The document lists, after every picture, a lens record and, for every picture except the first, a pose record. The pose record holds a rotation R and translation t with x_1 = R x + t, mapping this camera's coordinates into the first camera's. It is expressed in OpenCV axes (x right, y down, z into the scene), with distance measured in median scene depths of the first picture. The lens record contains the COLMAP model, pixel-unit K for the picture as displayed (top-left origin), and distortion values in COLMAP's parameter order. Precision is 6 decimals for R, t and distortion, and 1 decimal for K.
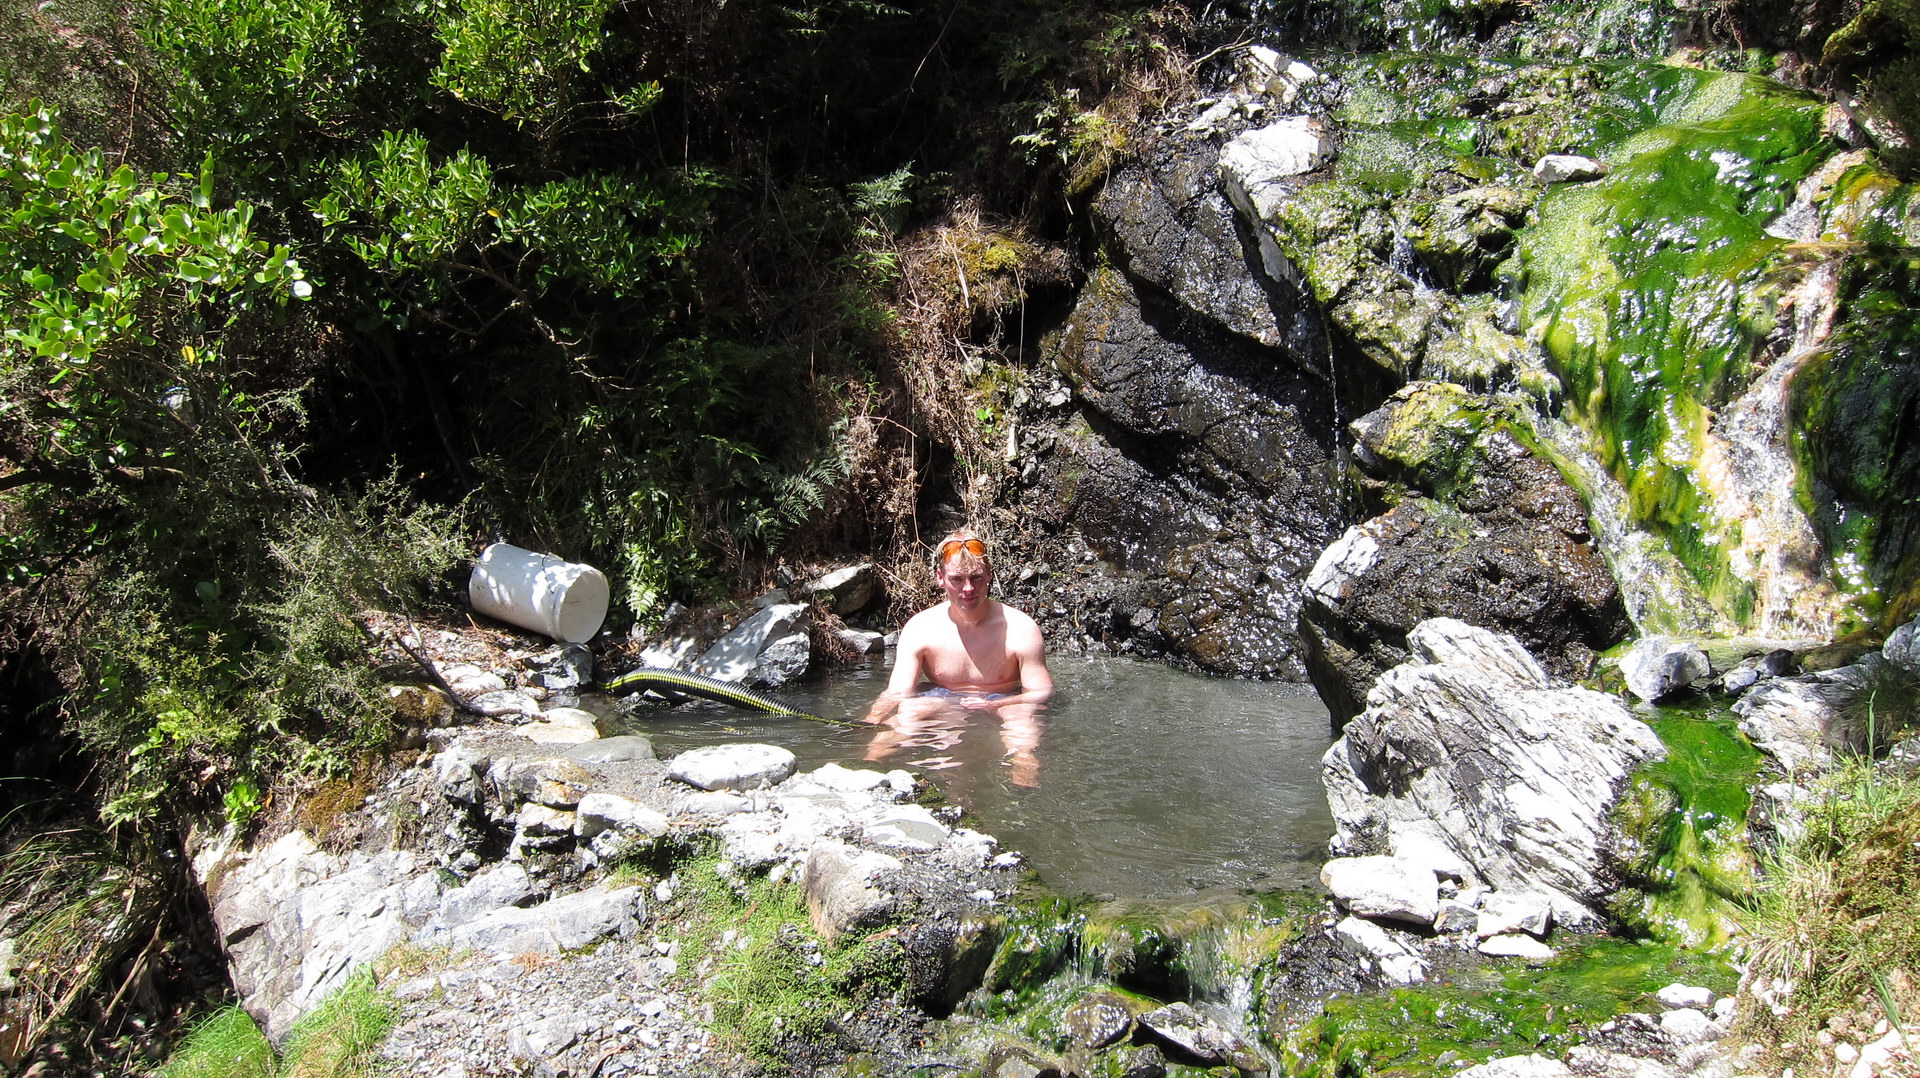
lens RADIAL K [[1572.8, 0, 957.7], [0, 1572.8, 540.7], [0, 0, 1]] dist [-0.060127, 0.021859]
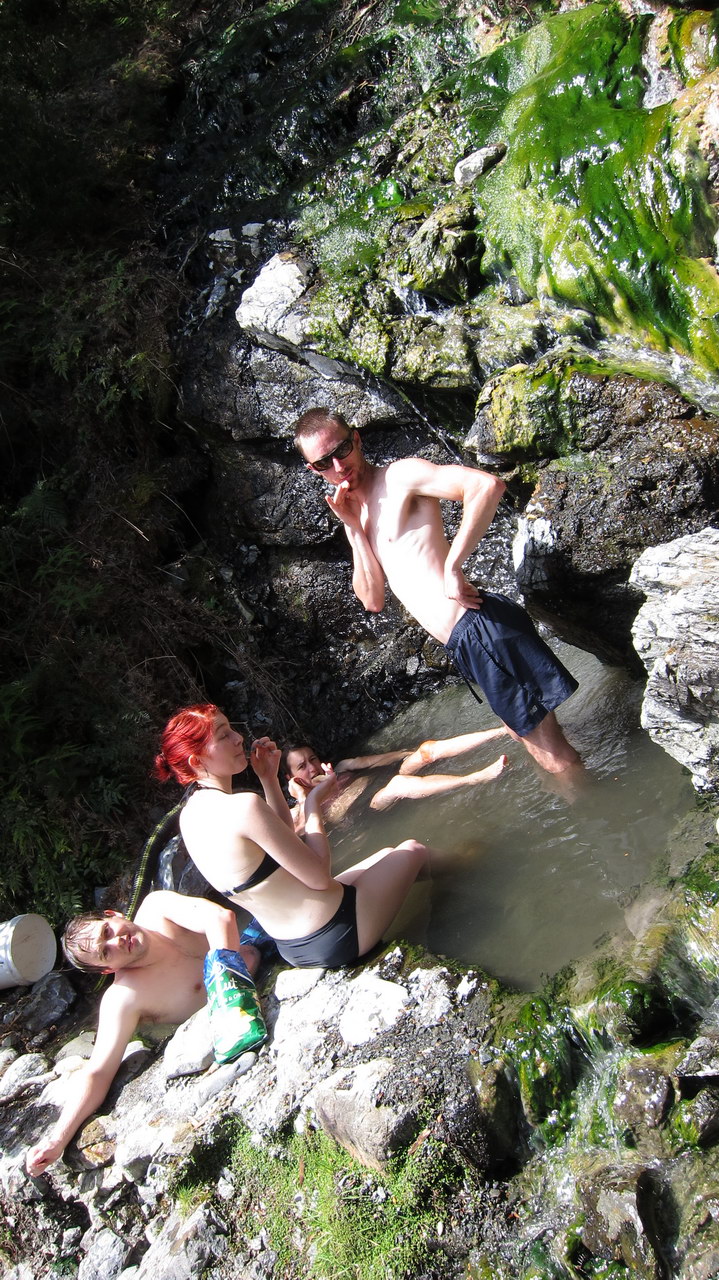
lens RADIAL K [[1048.6, 0, 362.2], [0, 1048.6, 638.5], [0, 0, 1]] dist [-0.060127, 0.021859]
pose [[0.797966, -0.598358, 0.072227, 0.048543], [0.595319, 0.801211, 0.060460, -0.051650], [-0.094046, -0.005247, 0.995554, 0.232469]]
